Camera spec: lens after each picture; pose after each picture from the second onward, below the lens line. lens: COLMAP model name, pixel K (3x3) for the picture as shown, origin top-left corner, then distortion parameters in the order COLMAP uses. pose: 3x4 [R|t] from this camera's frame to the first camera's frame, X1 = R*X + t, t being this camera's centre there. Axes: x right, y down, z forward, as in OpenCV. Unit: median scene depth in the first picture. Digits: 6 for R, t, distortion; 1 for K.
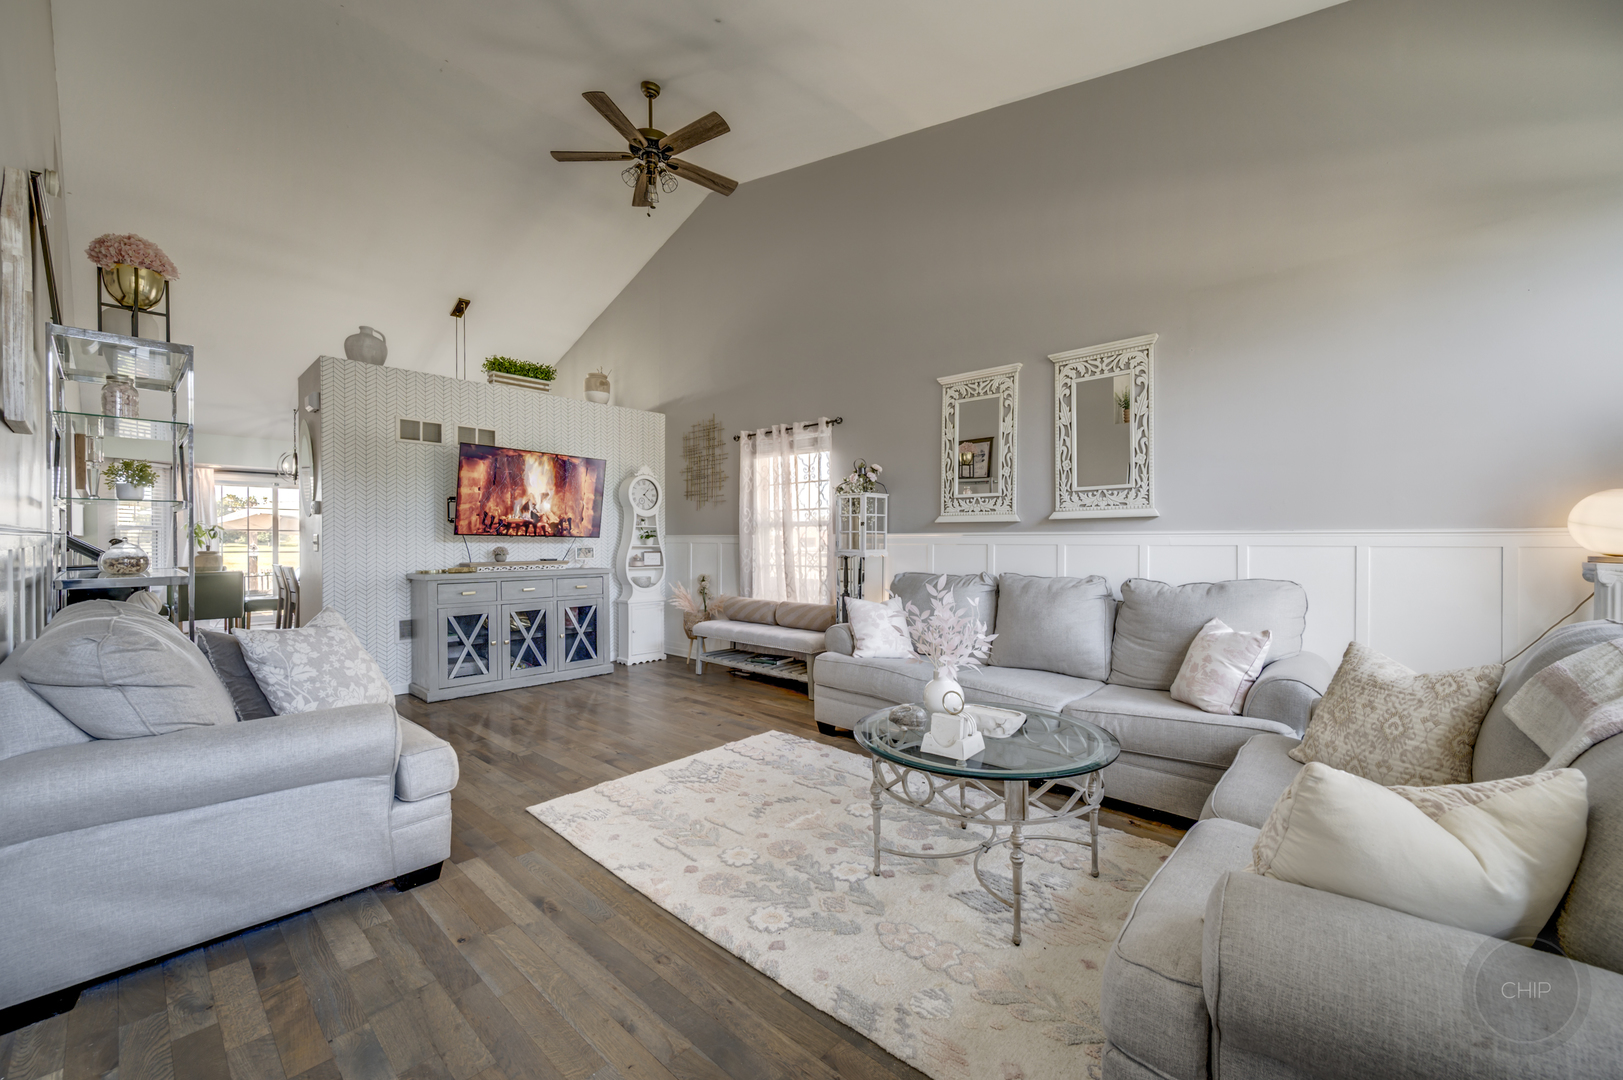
lens RADIAL K [[643.9, 0, 814.4], [0, 643.9, 540.7], [0, 0, 1]] dist [-0.000590, 0.000470]
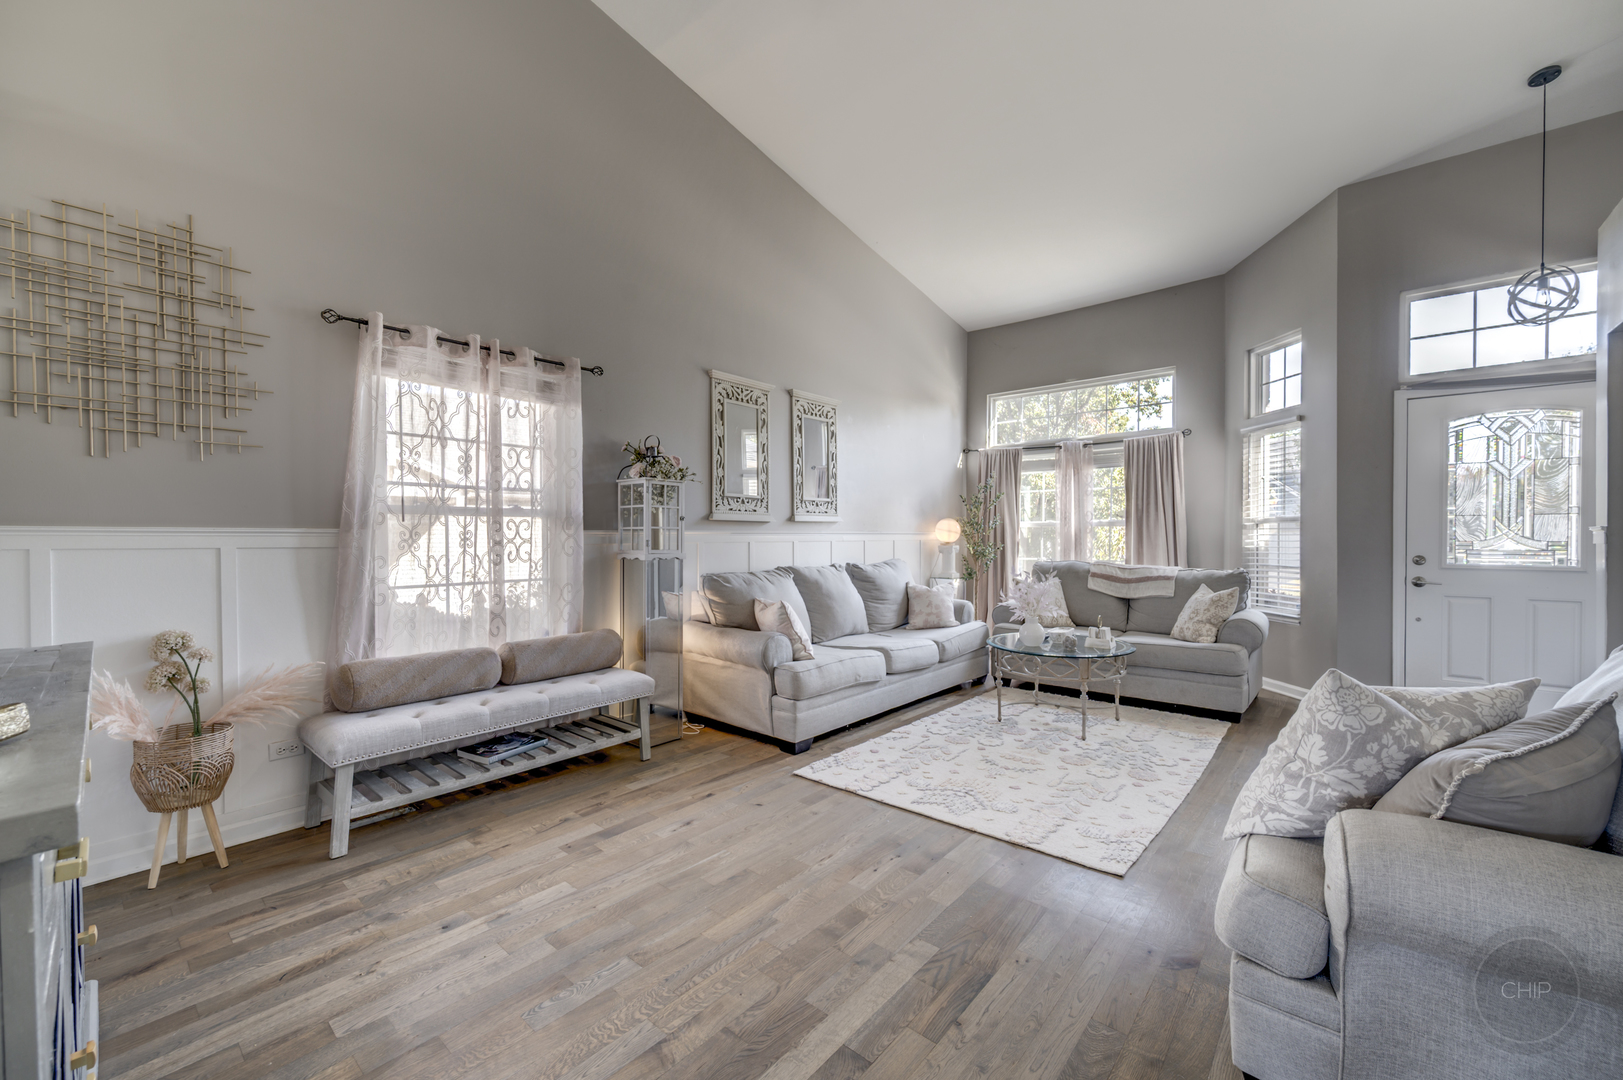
lens RADIAL K [[643.9, 0, 806.9], [0, 643.9, 542.0], [0, 0, 1]] dist [-0.000590, 0.000470]
pose [[-0.030729, -0.006554, 0.999506, -0.715526], [0.004327, 0.999968, 0.006690, -0.001087], [-0.999518, 0.004530, -0.030699, 0.824079]]
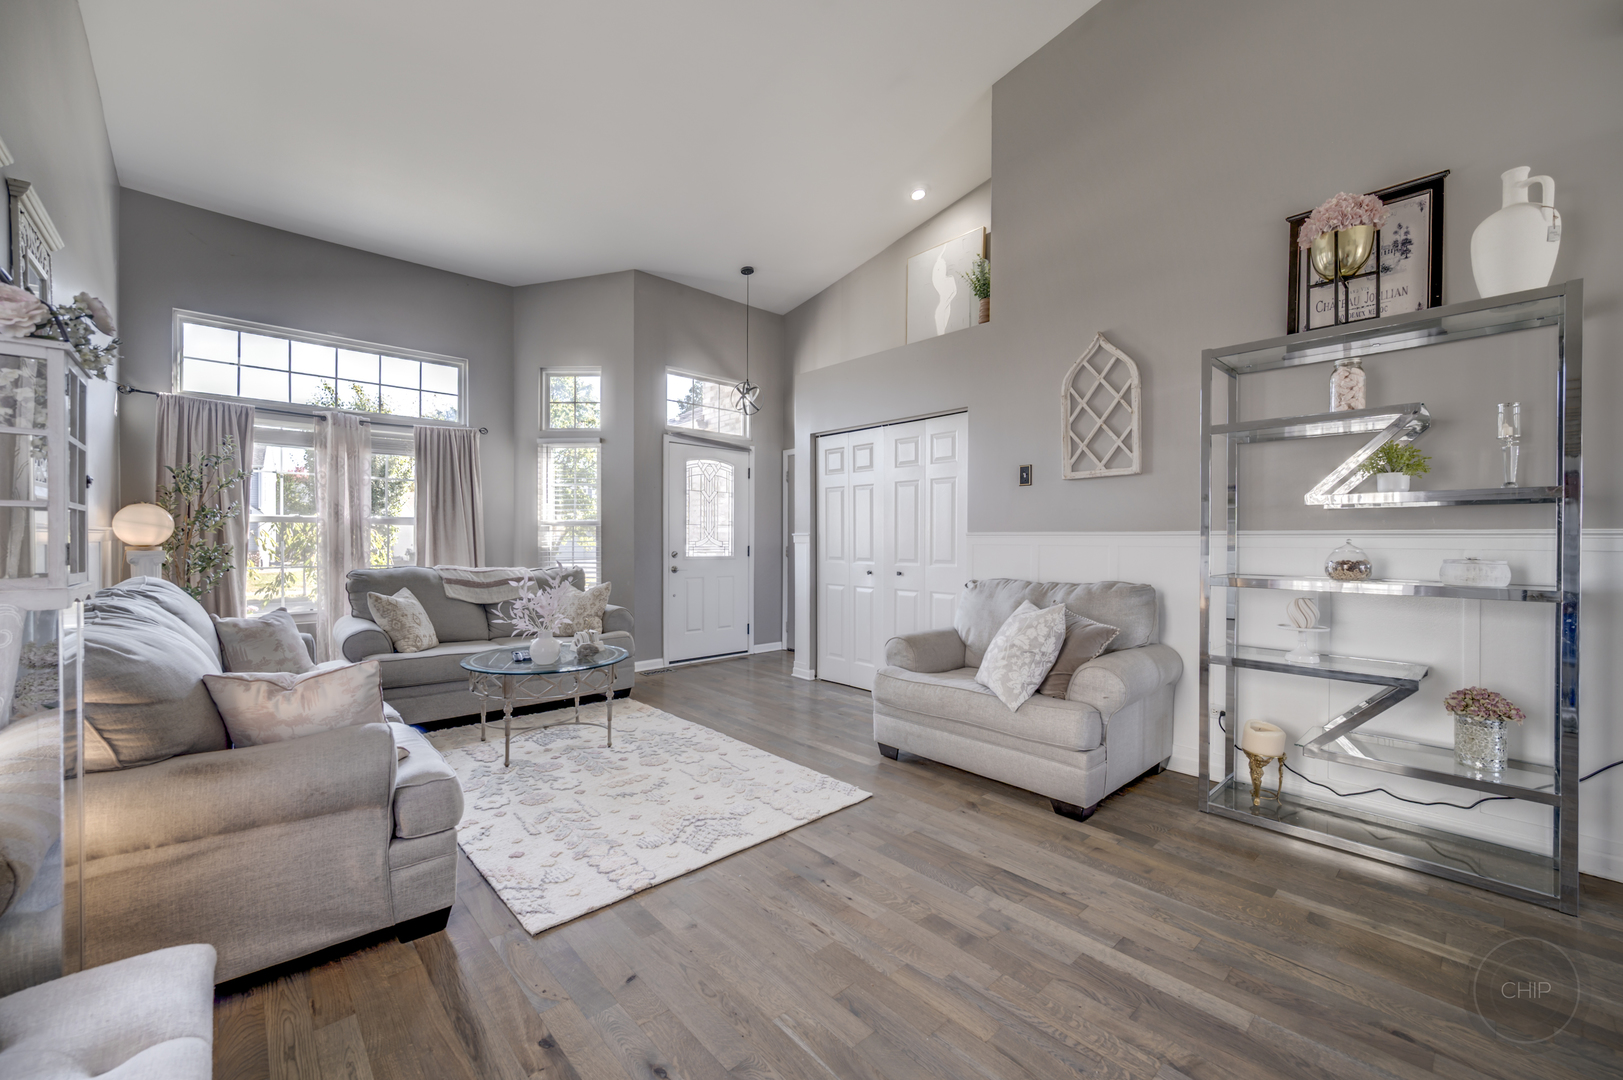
lens RADIAL K [[643.9, 0, 819.5], [0, 643.9, 542.3], [0, 0, 1]] dist [-0.000590, 0.000470]
pose [[-0.996962, -0.004094, 0.077780, -0.257007], [-0.003371, 0.999950, 0.009431, -0.003587], [-0.077815, 0.009140, -0.996926, 1.198505]]
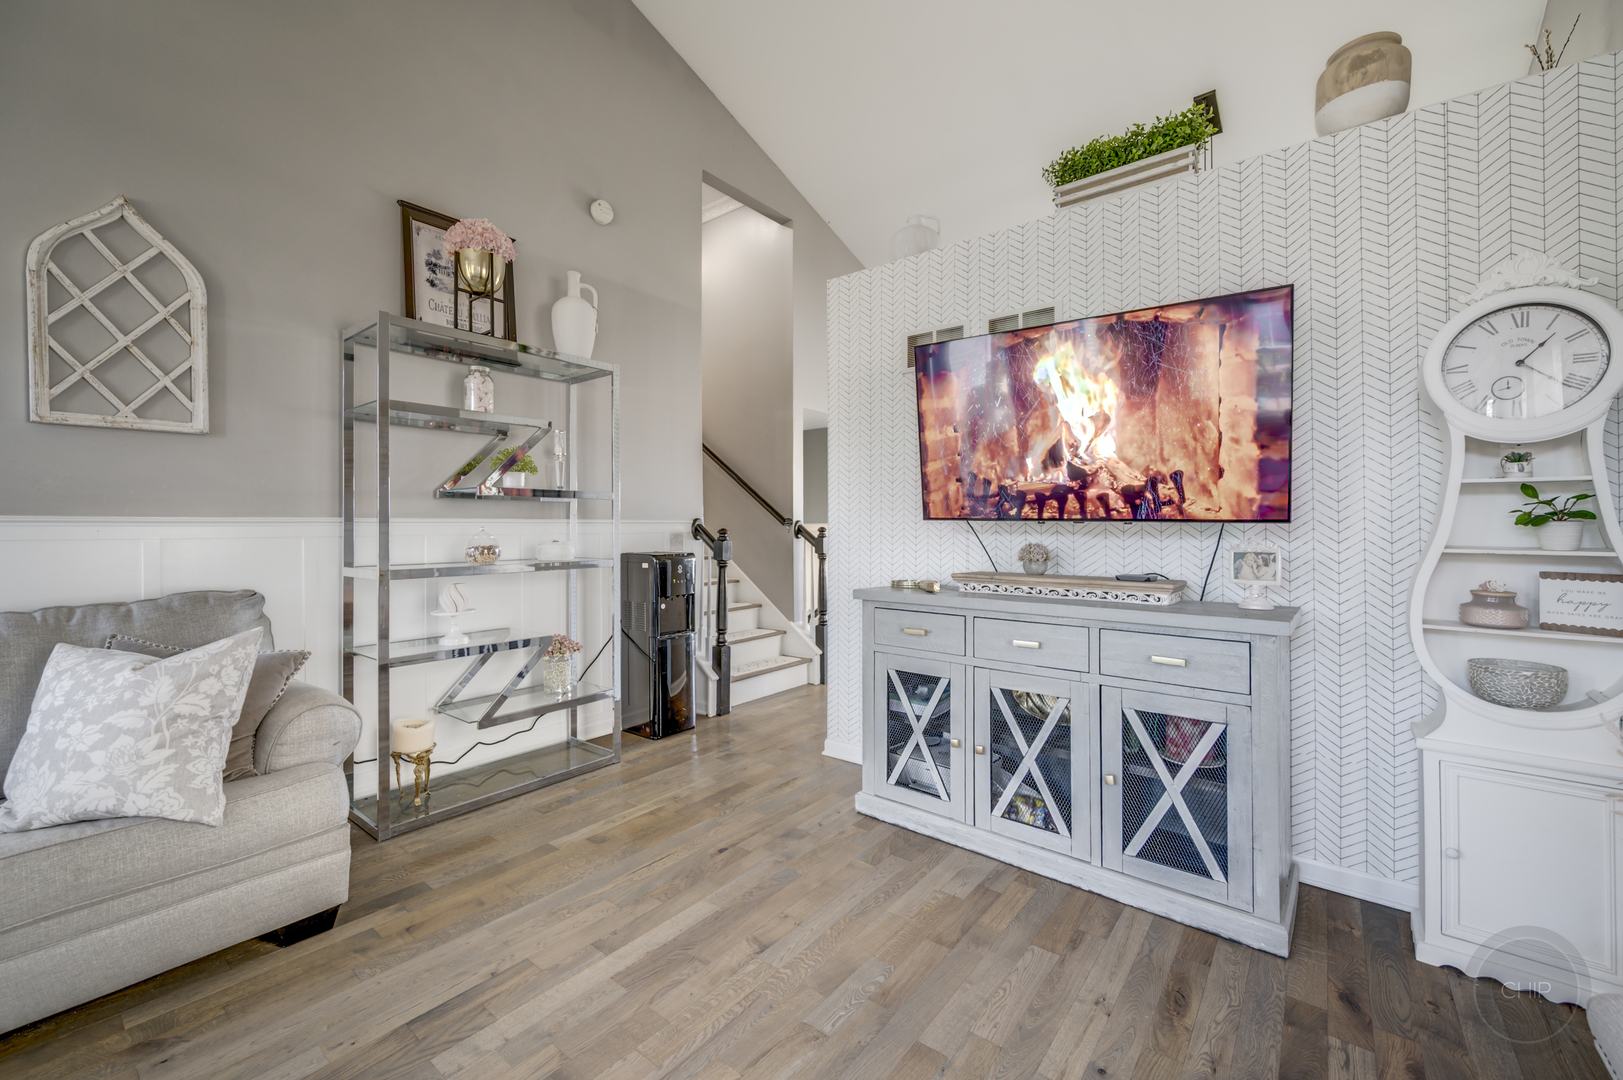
lens RADIAL K [[643.9, 0, 817.9], [0, 643.9, 528.5], [0, 0, 1]] dist [-0.000590, 0.000470]
pose [[0.071723, 0.000352, -0.997425, -0.023645], [-0.000967, 0.999999, 0.000284, -0.002169], [0.997424, 0.000944, 0.071723, 0.892493]]
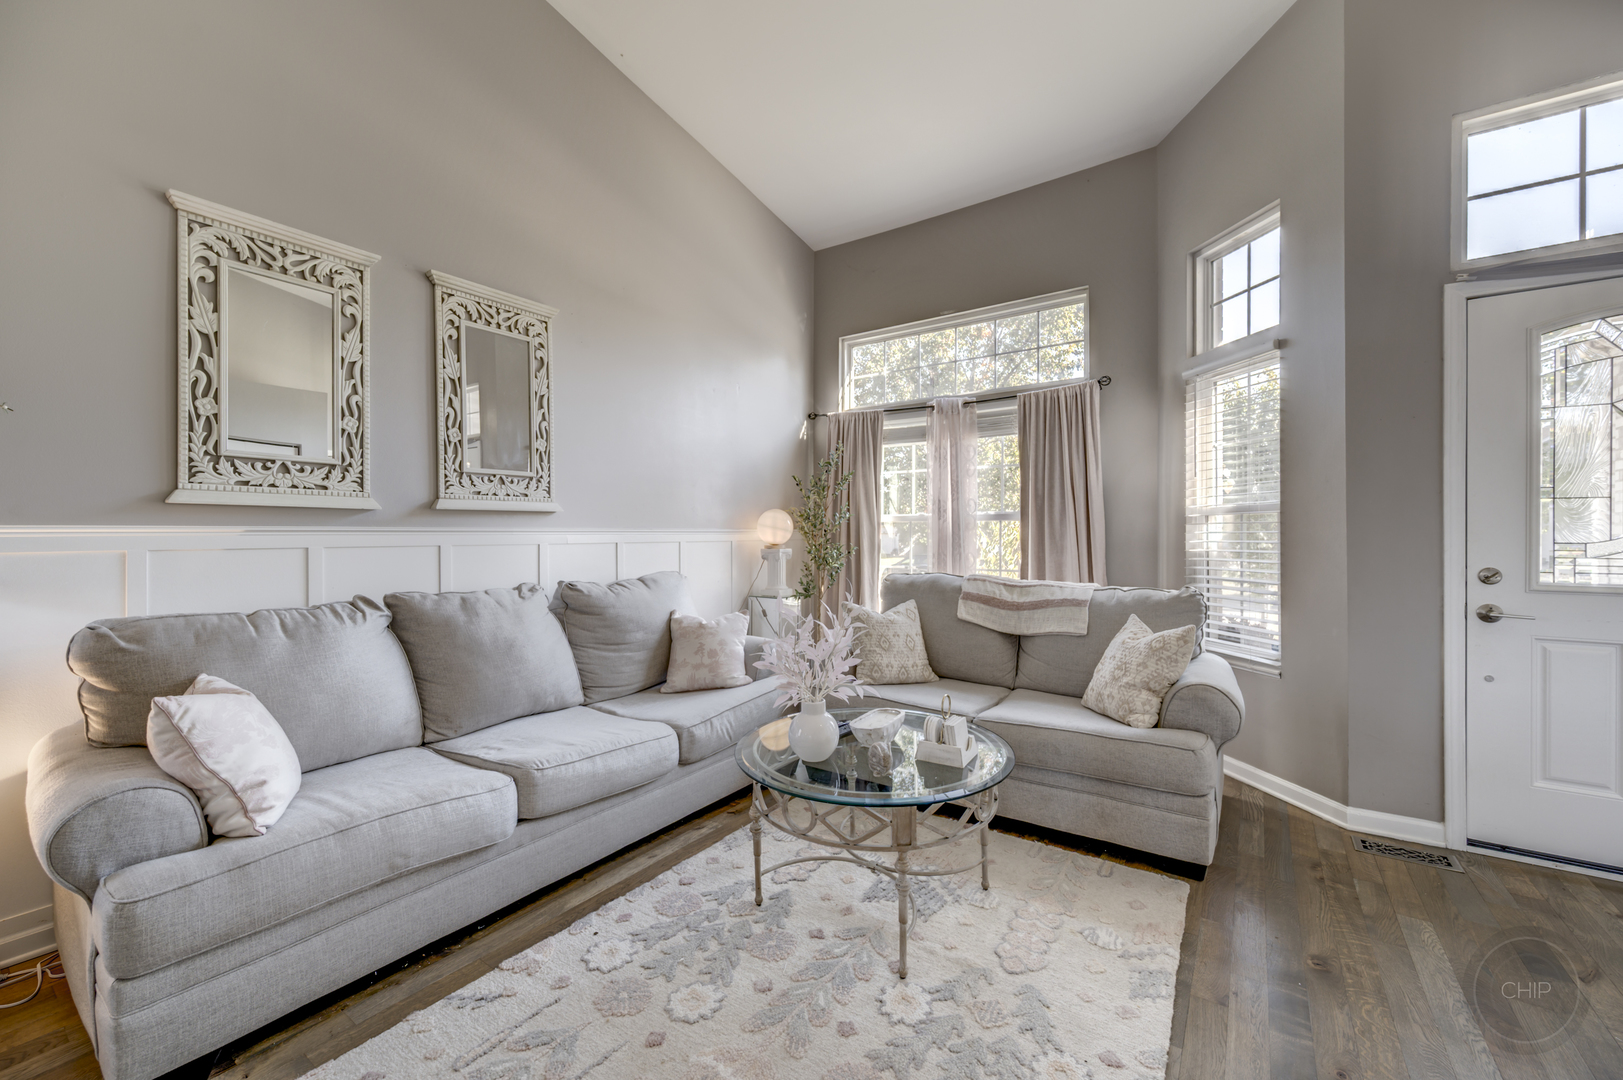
lens RADIAL K [[643.9, 0, 807.1], [0, 643.9, 535.9], [0, 0, 1]] dist [-0.000590, 0.000470]
pose [[-0.136110, -0.000788, 0.990693, -0.301500], [0.005930, 0.999981, 0.001610, -0.002732], [-0.990676, 0.006094, -0.136103, 0.568972]]
